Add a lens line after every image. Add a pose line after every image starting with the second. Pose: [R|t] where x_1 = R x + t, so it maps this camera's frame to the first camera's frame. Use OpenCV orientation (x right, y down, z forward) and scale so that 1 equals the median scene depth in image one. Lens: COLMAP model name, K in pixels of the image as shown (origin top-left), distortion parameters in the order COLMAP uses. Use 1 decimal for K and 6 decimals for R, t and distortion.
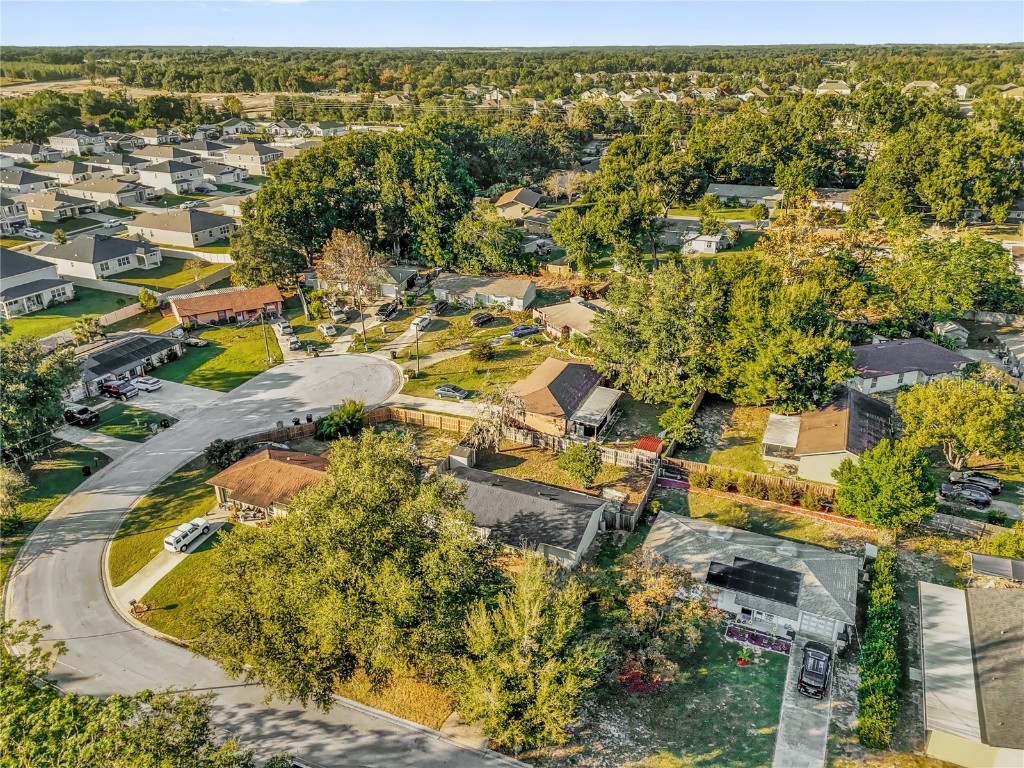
lens RADIAL K [[733.6, 0, 507.5], [0, 733.6, 385.9], [0, 0, 1]] dist [0.076731, -0.073185]
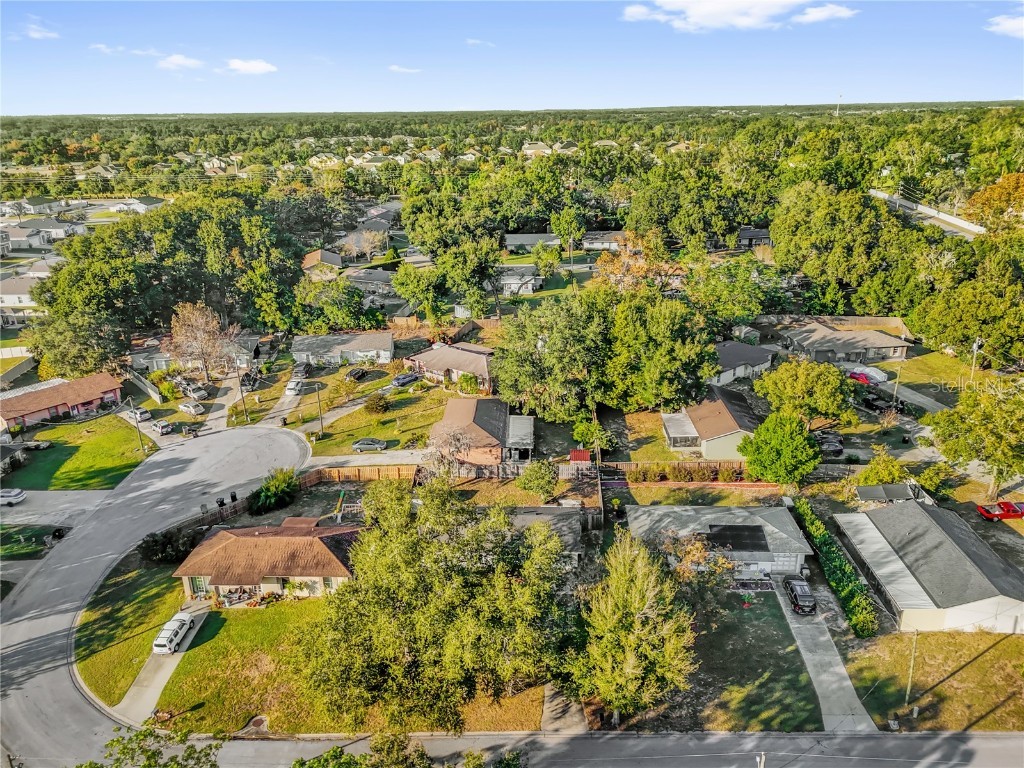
lens RADIAL K [[733.6, 0, 507.5], [0, 733.6, 385.9], [0, 0, 1]] dist [0.076731, -0.073185]
pose [[0.930118, -0.139529, 0.339723, -0.197292], [0.164727, 0.985250, -0.046344, 0.005394], [-0.328246, 0.099067, 0.939383, -0.022119]]
